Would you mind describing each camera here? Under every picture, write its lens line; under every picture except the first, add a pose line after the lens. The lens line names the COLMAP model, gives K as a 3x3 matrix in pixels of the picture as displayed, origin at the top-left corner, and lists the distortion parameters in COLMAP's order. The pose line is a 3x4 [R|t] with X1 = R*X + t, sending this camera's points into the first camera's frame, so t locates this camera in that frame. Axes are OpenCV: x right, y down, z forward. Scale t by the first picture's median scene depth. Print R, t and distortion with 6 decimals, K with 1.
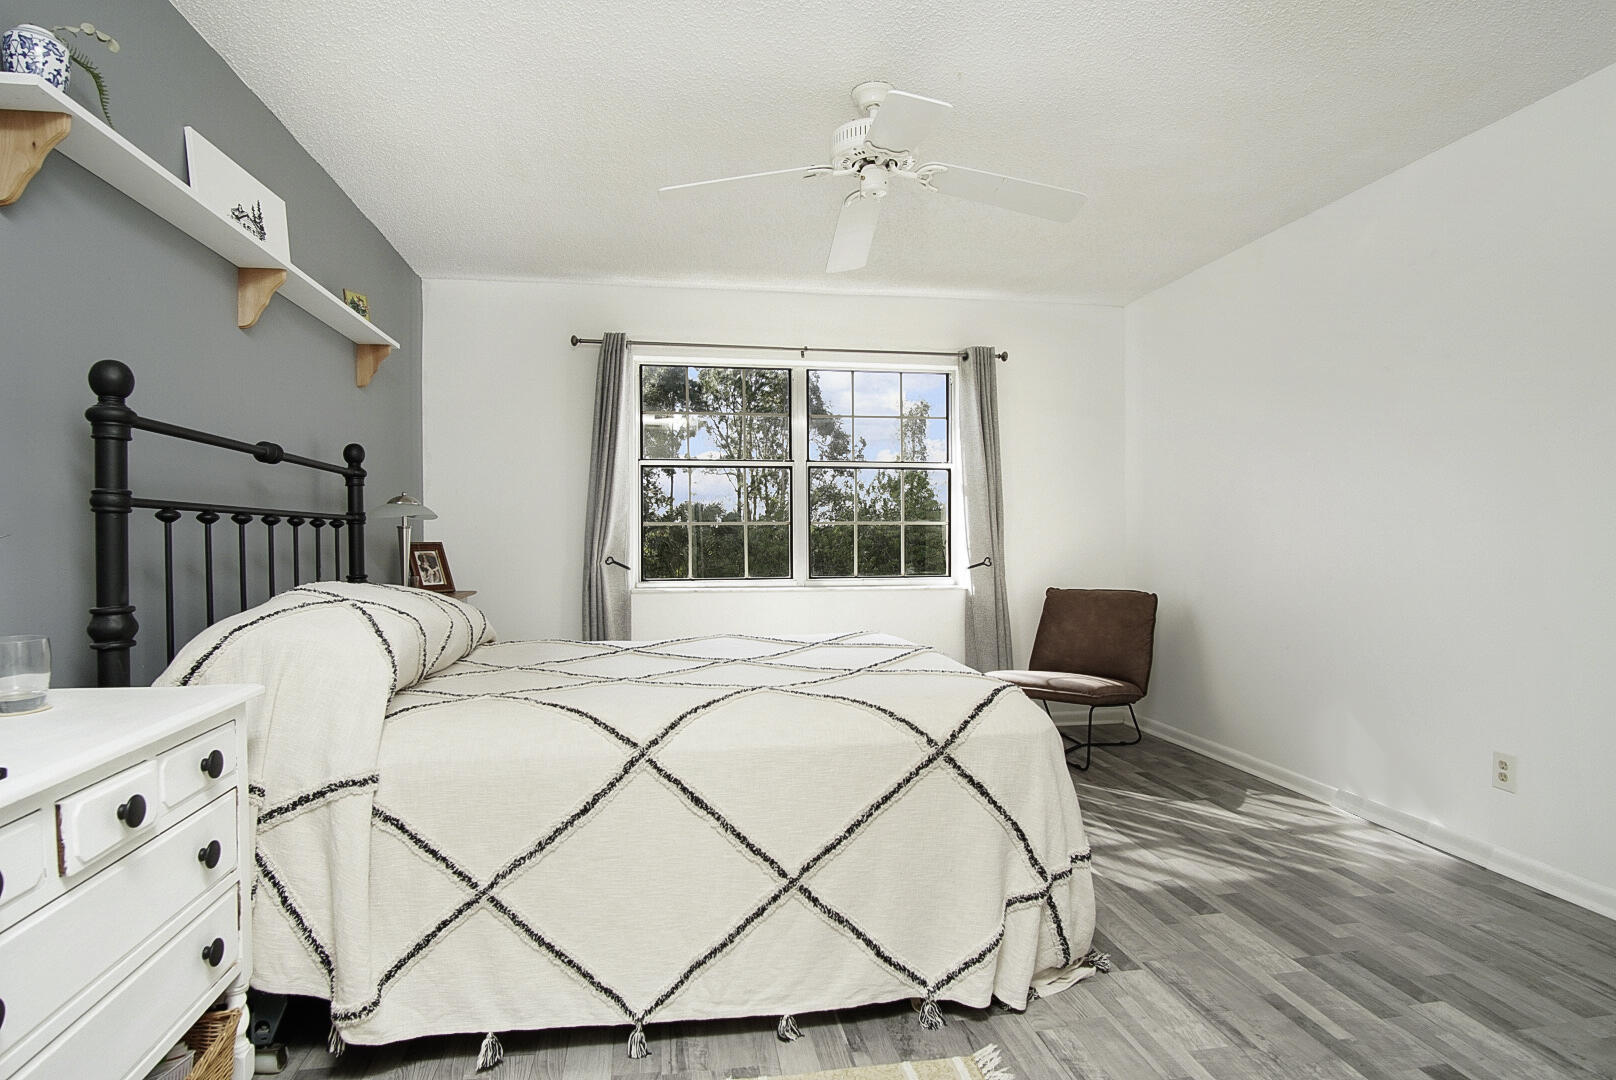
lens RADIAL K [[901.4, 0, 787.2], [0, 901.4, 554.1], [0, 0, 1]] dist [-0.020491, 0.000544]
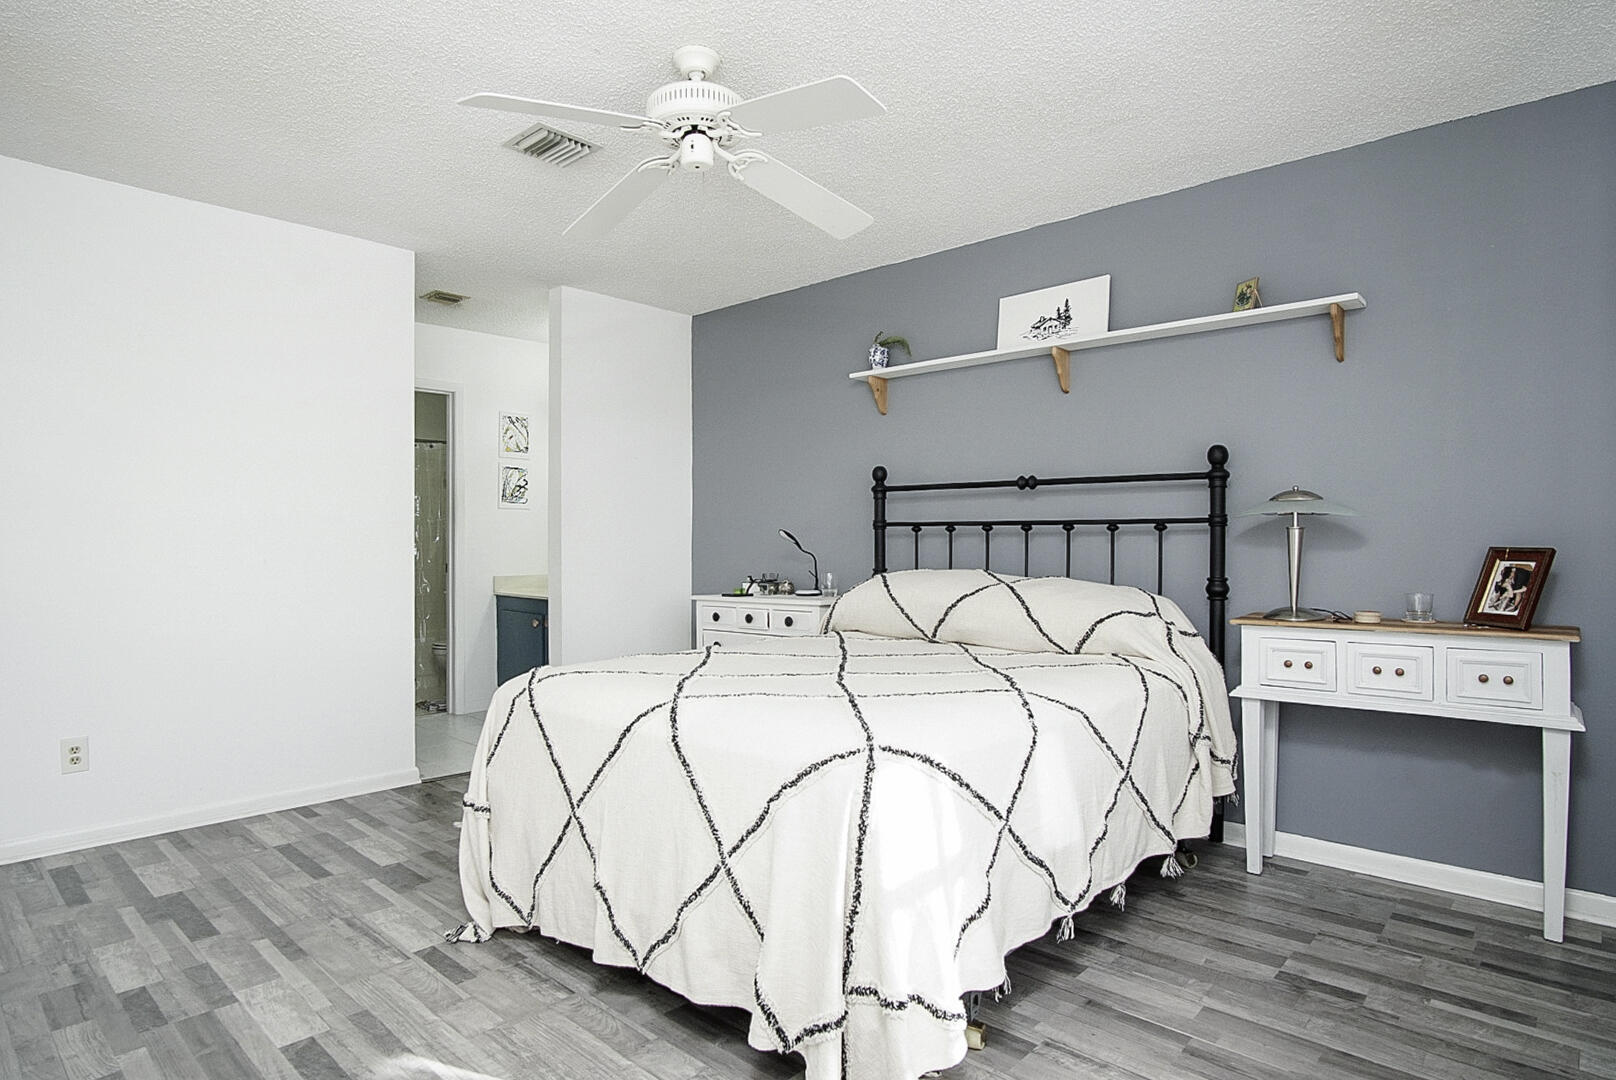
lens RADIAL K [[896.1, 0, 808.0], [0, 896.1, 540.0], [0, 0, 1]] dist [-0.043772, -0.000312]
pose [[-0.787652, 0.000413, -0.616121, 0.636743], [-0.012095, 0.999797, 0.016133, -0.038562], [0.616002, 0.020159, -0.787486, 1.992483]]
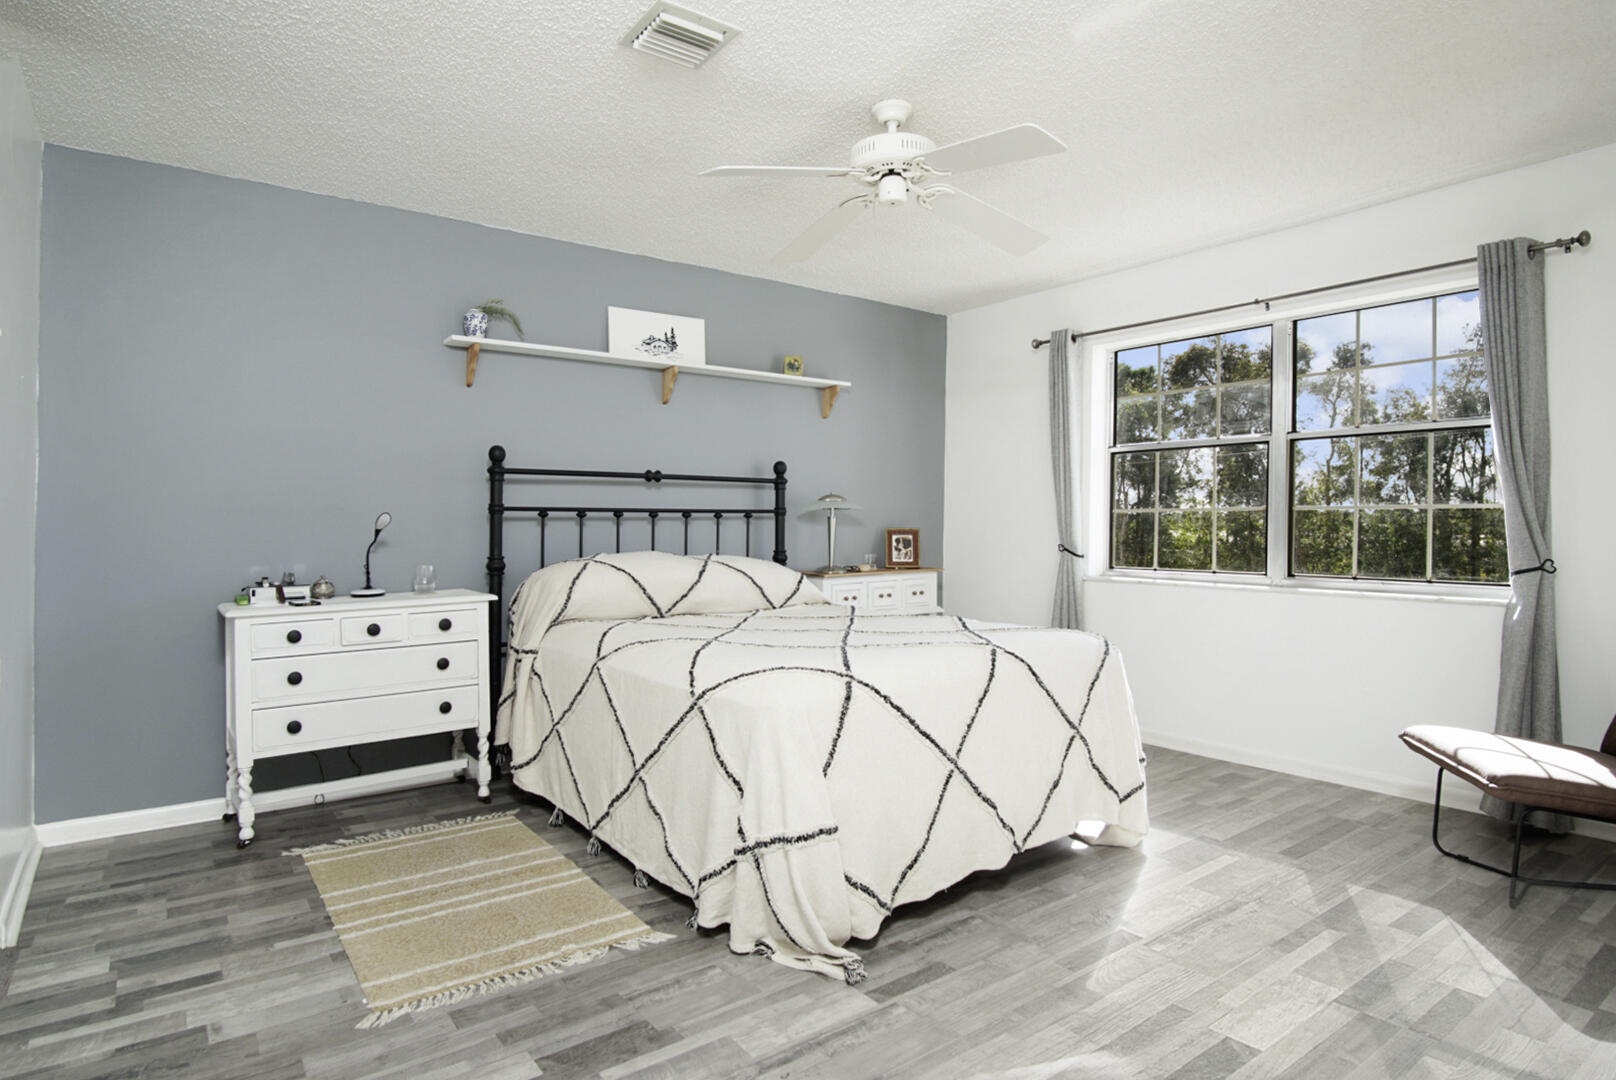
lens RADIAL K [[876.9, 0, 785.2], [0, 876.9, 538.3], [0, 0, 1]] dist [-0.014364, 0.000352]
pose [[0.442943, 0.017734, -0.896375, 1.091191], [-0.018301, 0.999775, 0.010737, -0.015935], [0.896363, 0.011648, 0.443167, 0.491839]]
